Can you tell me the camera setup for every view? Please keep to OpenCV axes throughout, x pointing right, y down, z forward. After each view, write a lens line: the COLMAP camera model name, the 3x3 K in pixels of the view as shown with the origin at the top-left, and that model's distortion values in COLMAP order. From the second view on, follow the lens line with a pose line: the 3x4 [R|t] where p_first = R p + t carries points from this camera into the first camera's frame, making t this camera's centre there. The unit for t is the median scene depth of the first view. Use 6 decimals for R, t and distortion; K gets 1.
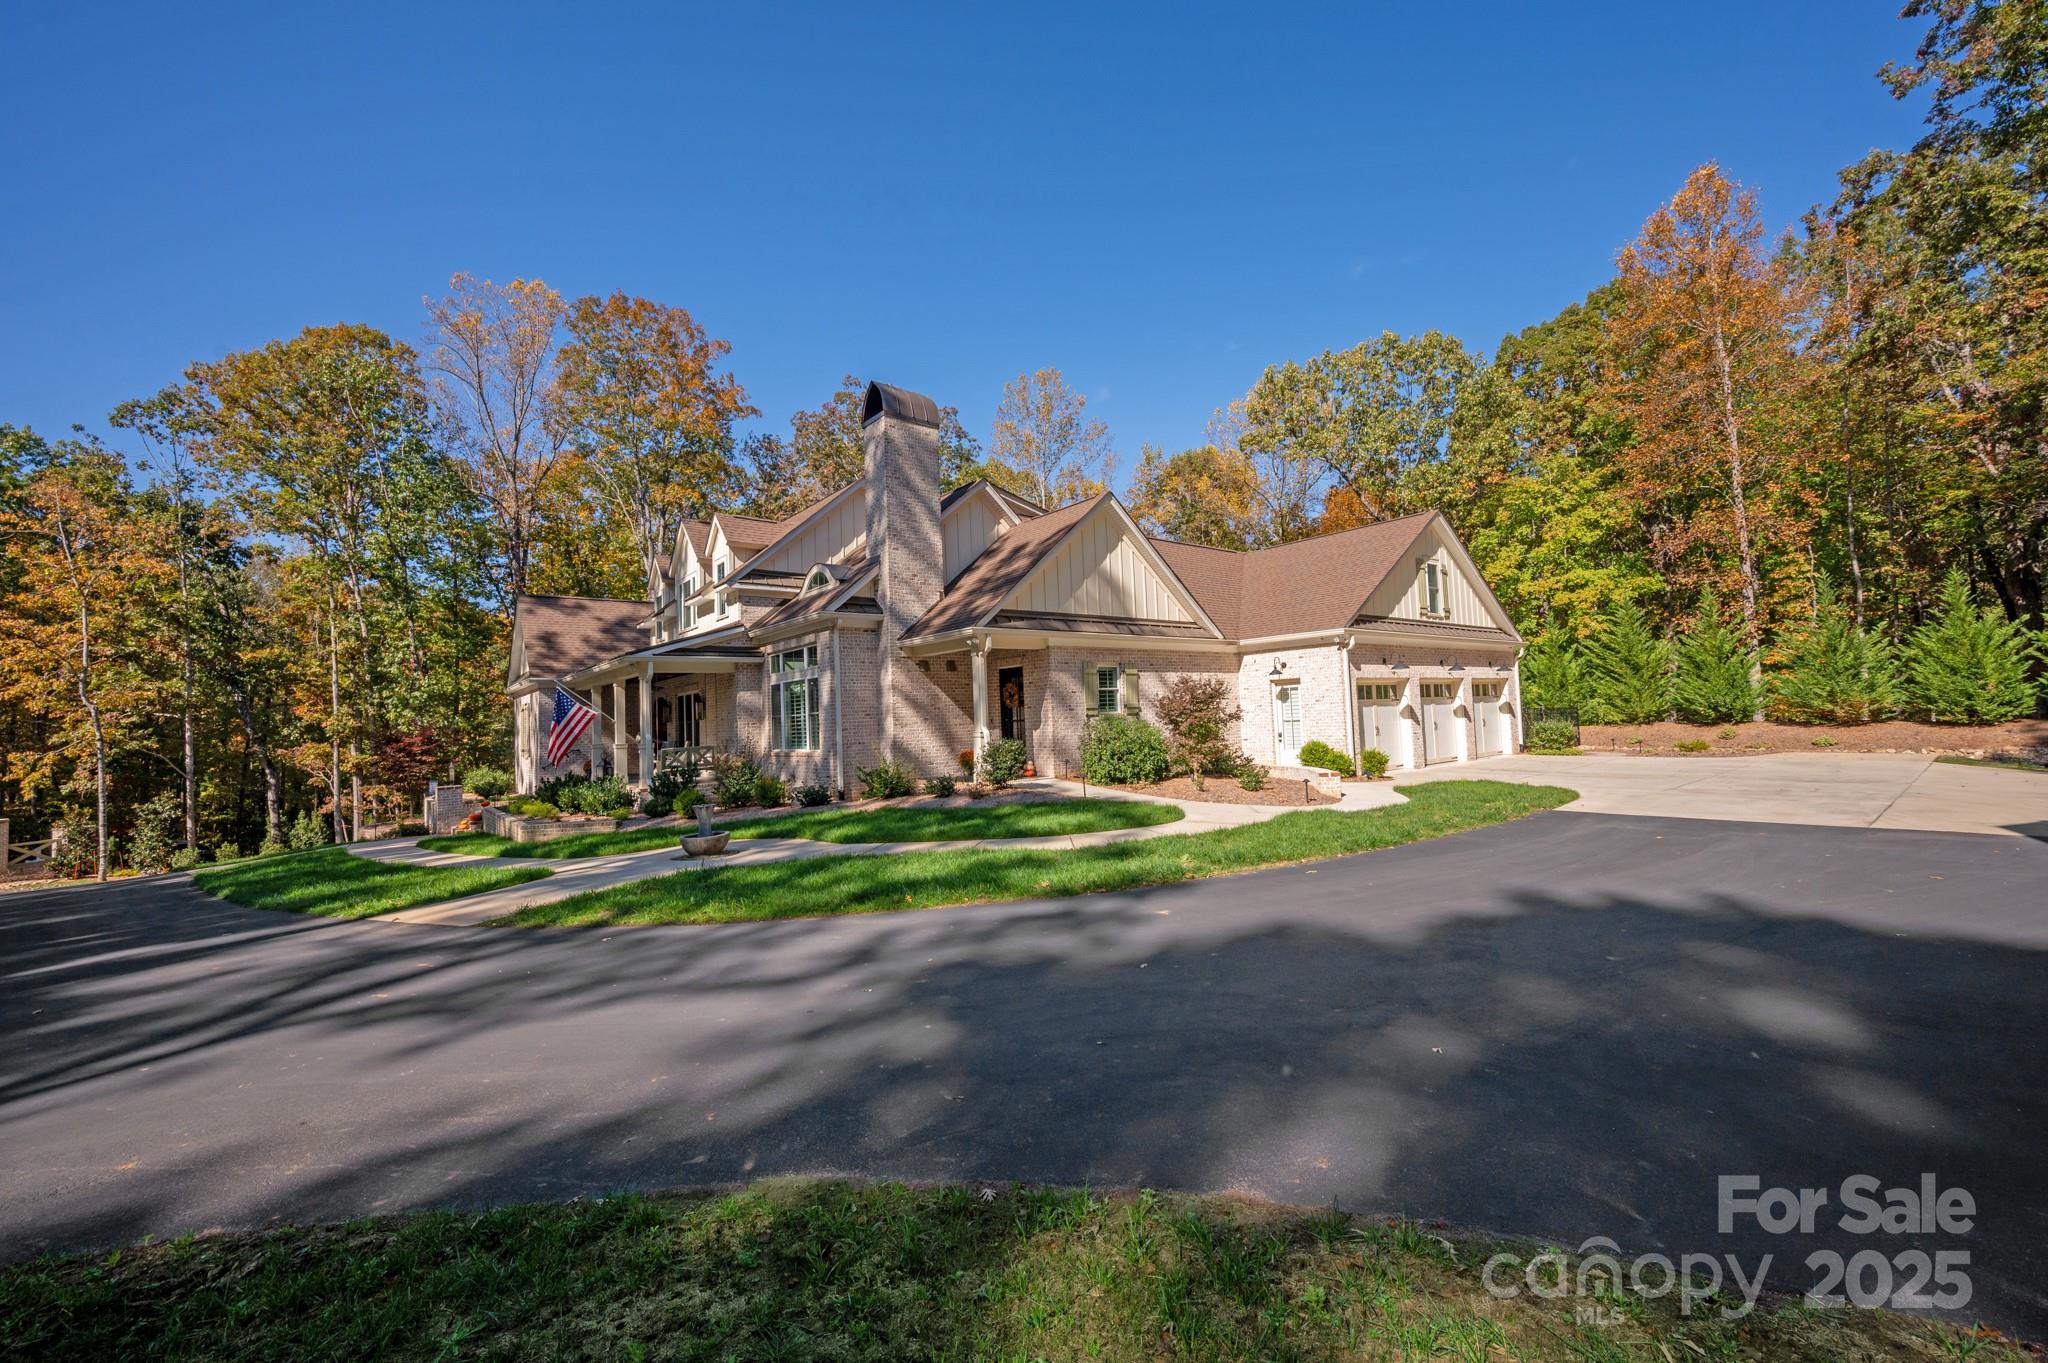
lens RADIAL K [[795.5, 0, 1022.5], [0, 795.5, 675.1], [0, 0, 1]] dist [0.000181, 0.000069]
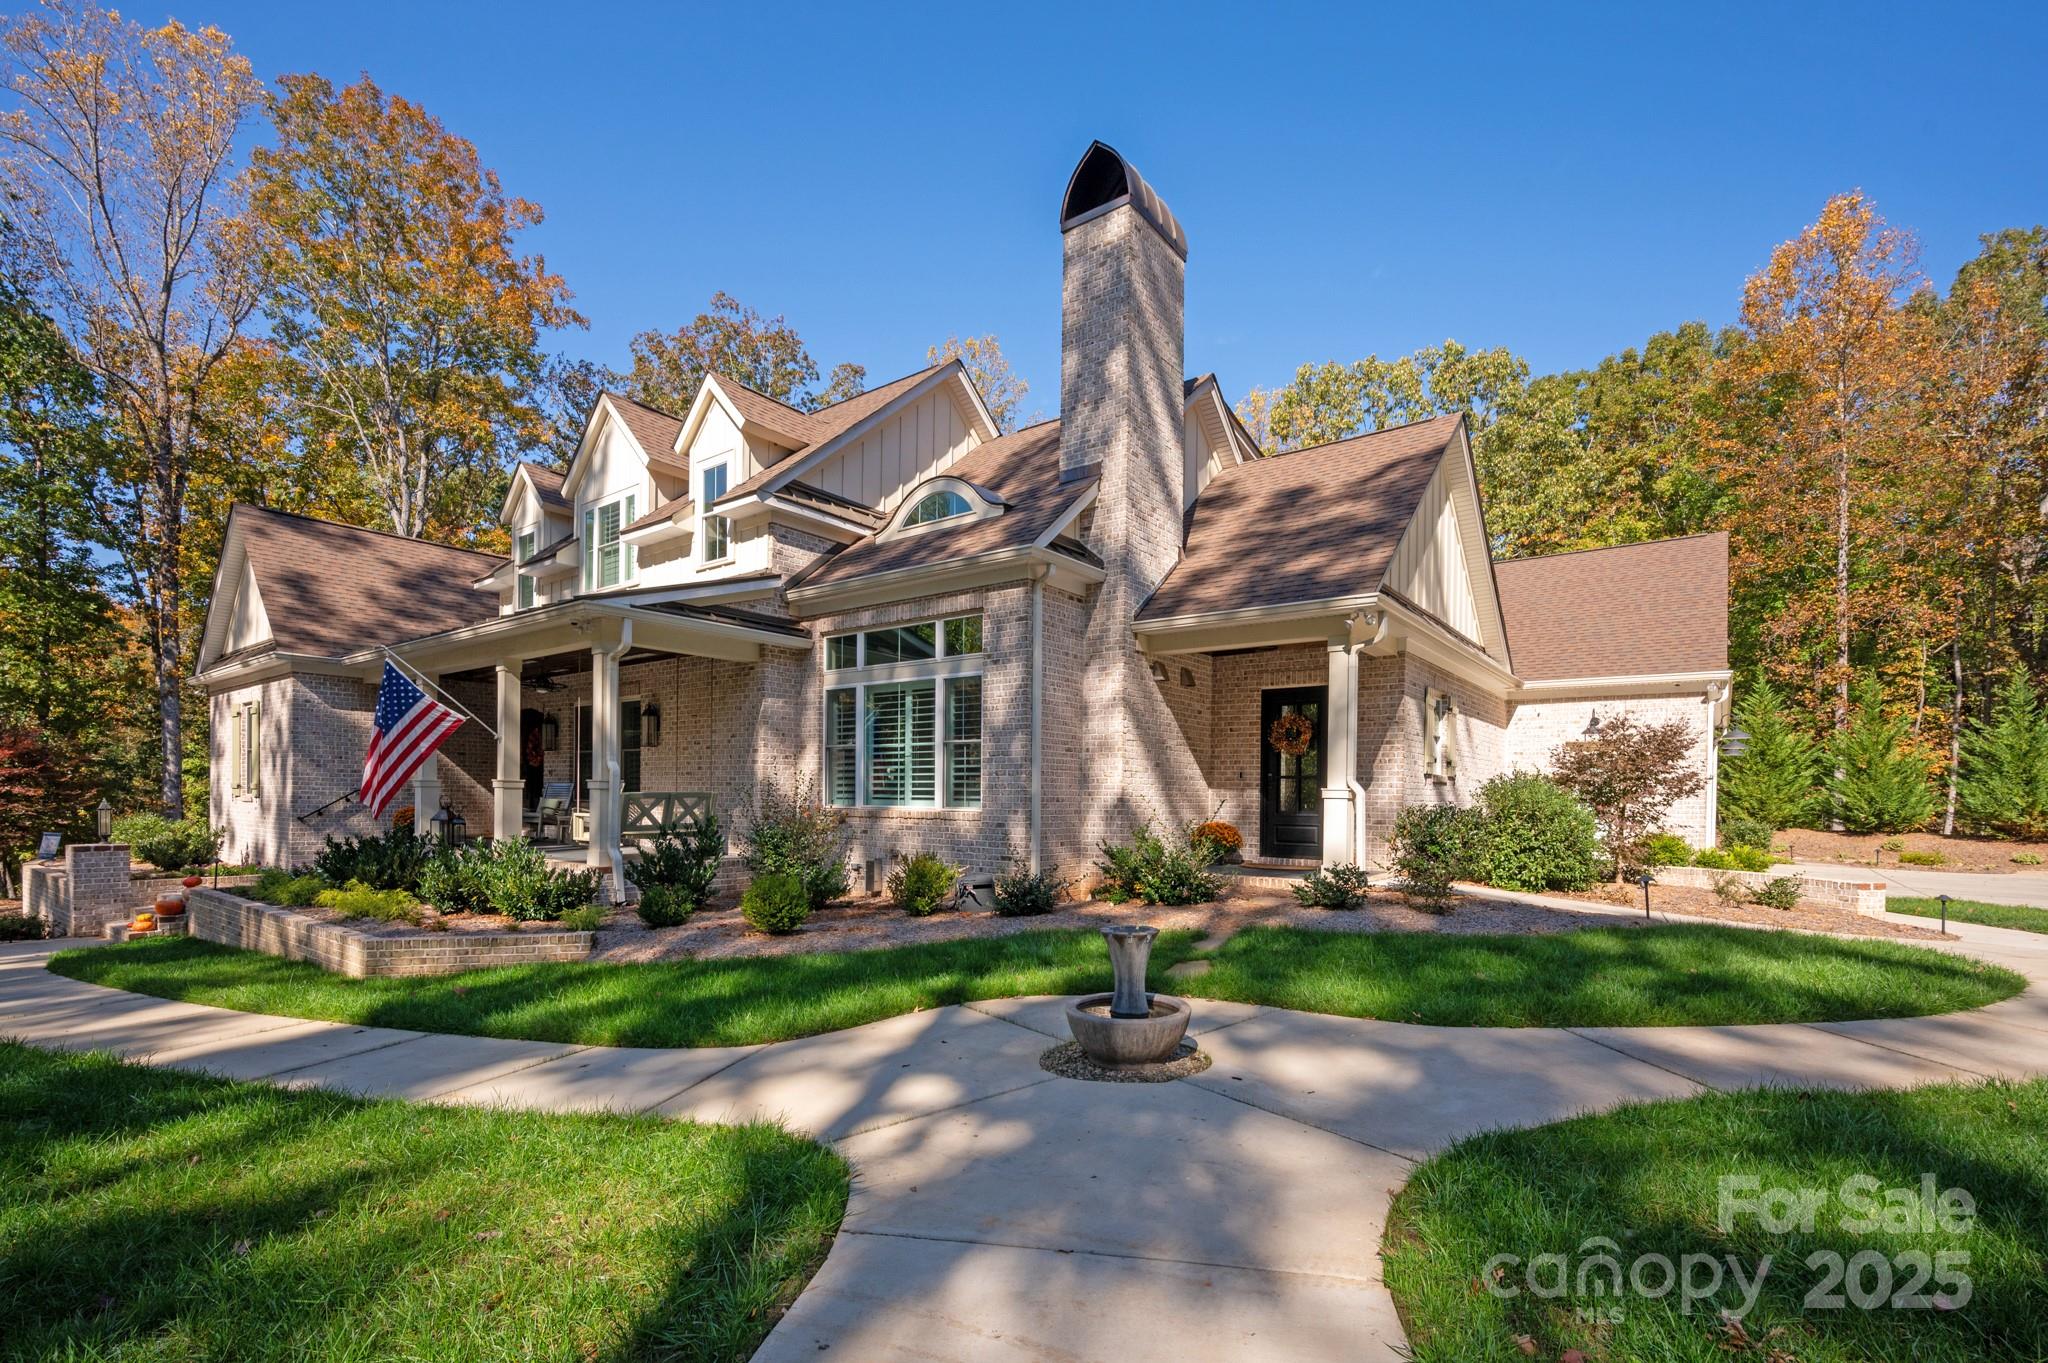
lens RADIAL K [[908.1, 0, 1065.7], [0, 908.1, 798.6], [0, 0, 1]] dist [0.000759, -0.001396]
pose [[0.968400, 0.052059, 0.243908, -0.290363], [-0.066673, 0.996417, 0.052043, 0.042386], [-0.240324, -0.066661, 0.968401, 0.318353]]
